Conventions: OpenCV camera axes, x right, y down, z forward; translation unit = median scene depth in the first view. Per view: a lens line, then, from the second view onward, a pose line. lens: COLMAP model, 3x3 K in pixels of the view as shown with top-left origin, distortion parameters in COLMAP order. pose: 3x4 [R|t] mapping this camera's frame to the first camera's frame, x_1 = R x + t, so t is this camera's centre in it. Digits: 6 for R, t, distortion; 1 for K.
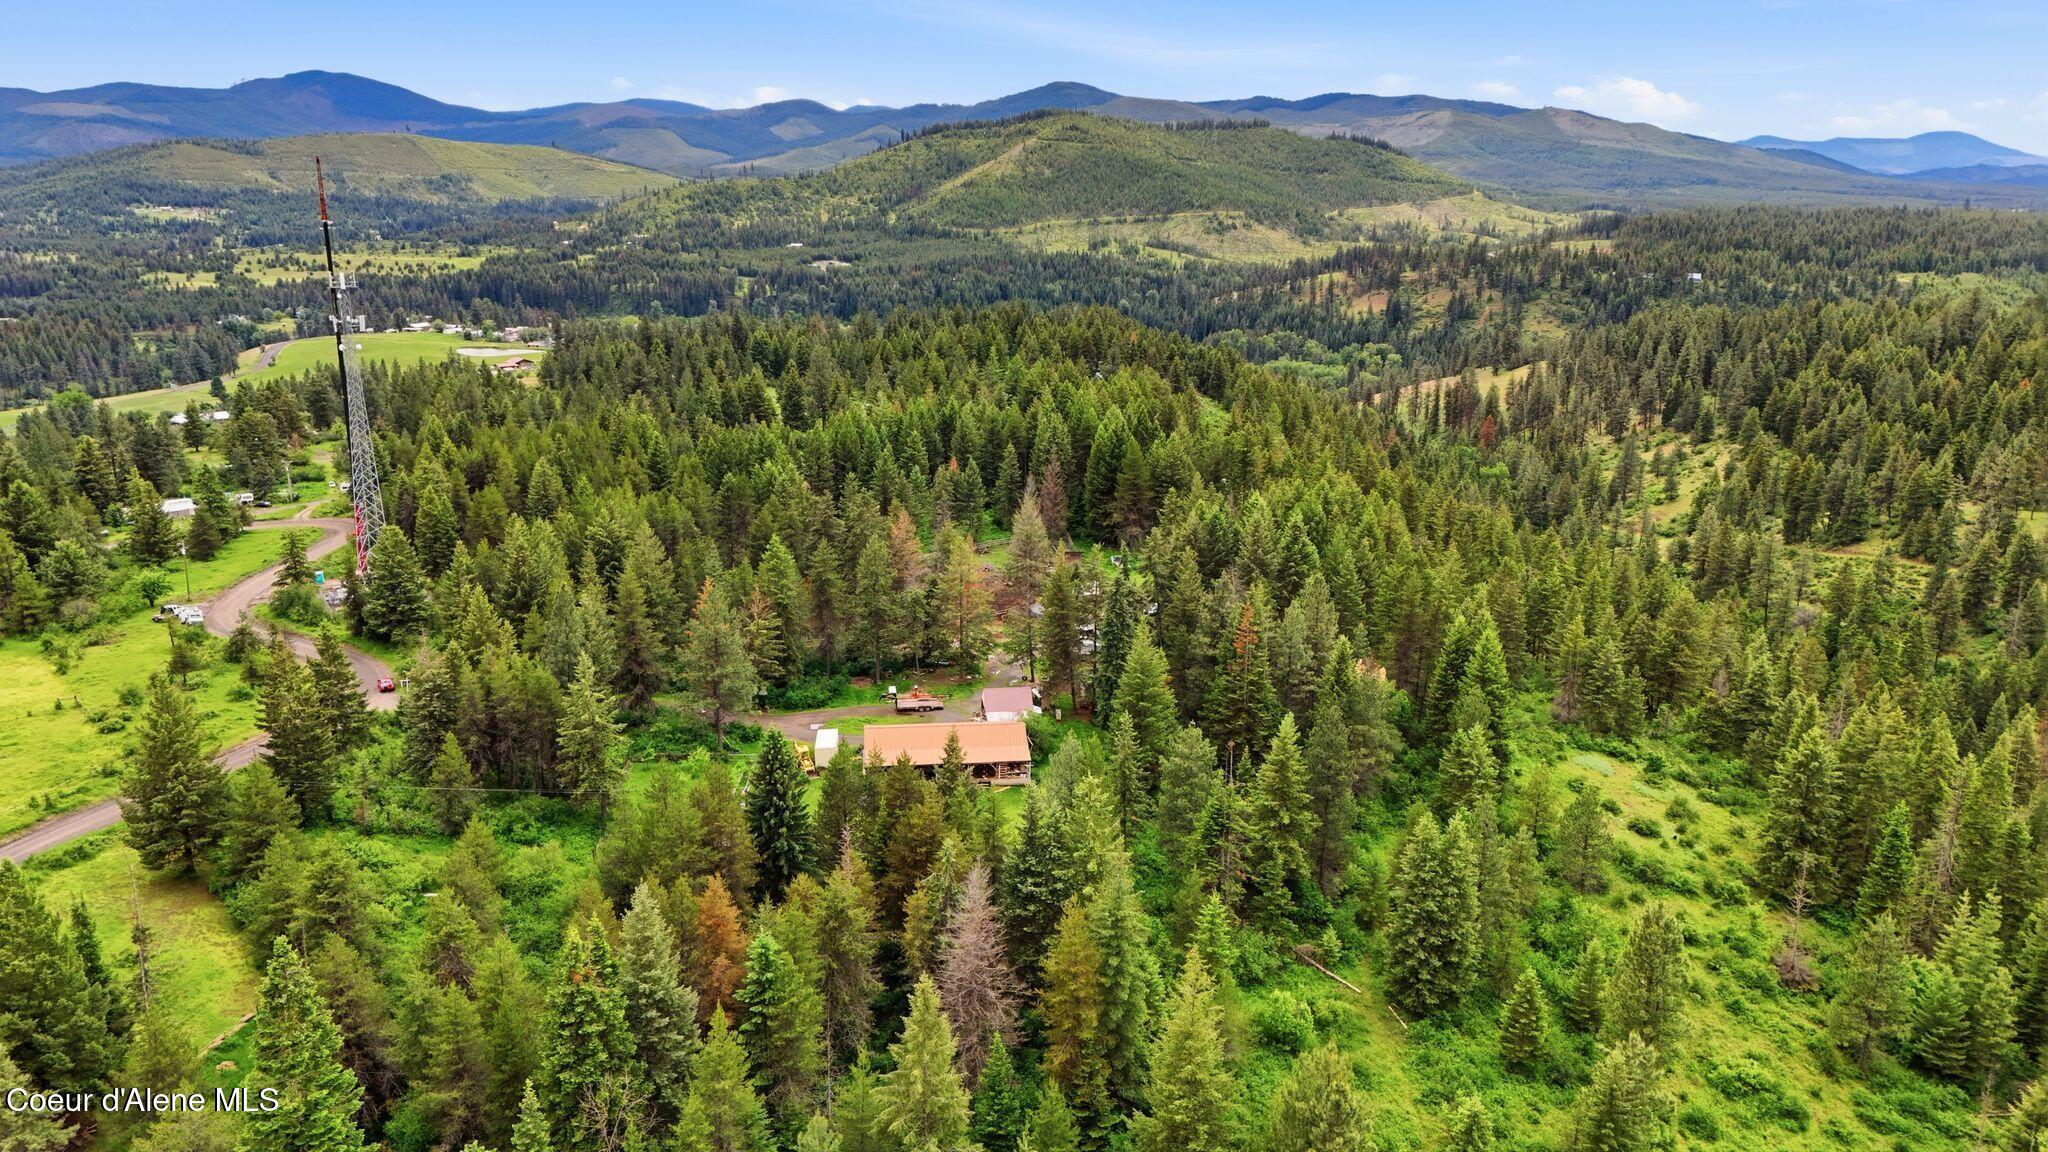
lens RADIAL K [[1439.0, 0, 1021.3], [0, 1439.0, 588.6], [0, 0, 1]] dist [0.019111, -0.045118]
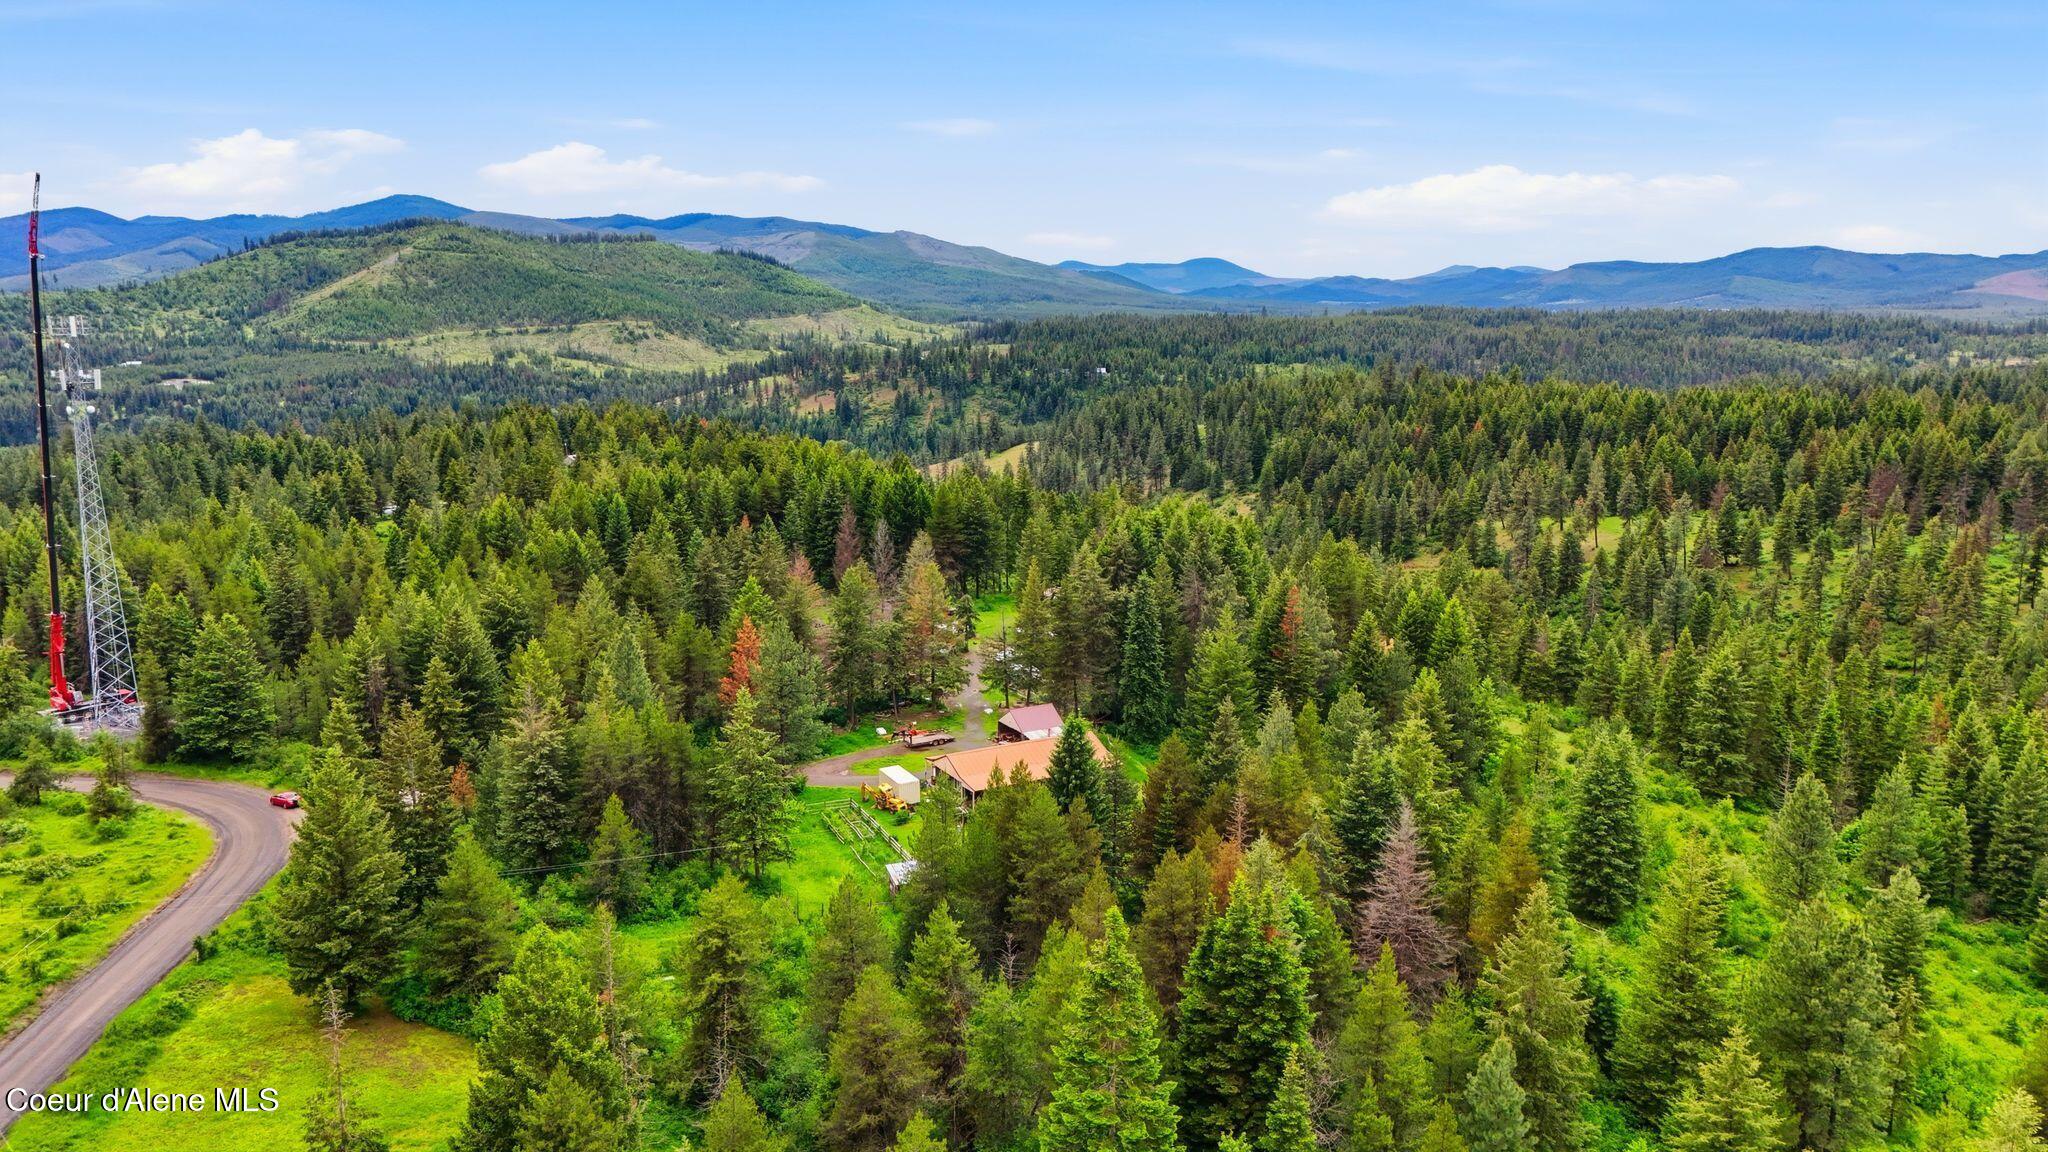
lens RADIAL K [[1439.0, 0, 1033.2], [0, 1439.0, 576.6], [0, 0, 1]] dist [0.019111, -0.045118]
pose [[0.912300, -0.077193, 0.402181, -0.345742], [0.110507, 0.992047, -0.060264, 0.034393], [-0.394330, 0.099422, 0.913575, 0.078200]]
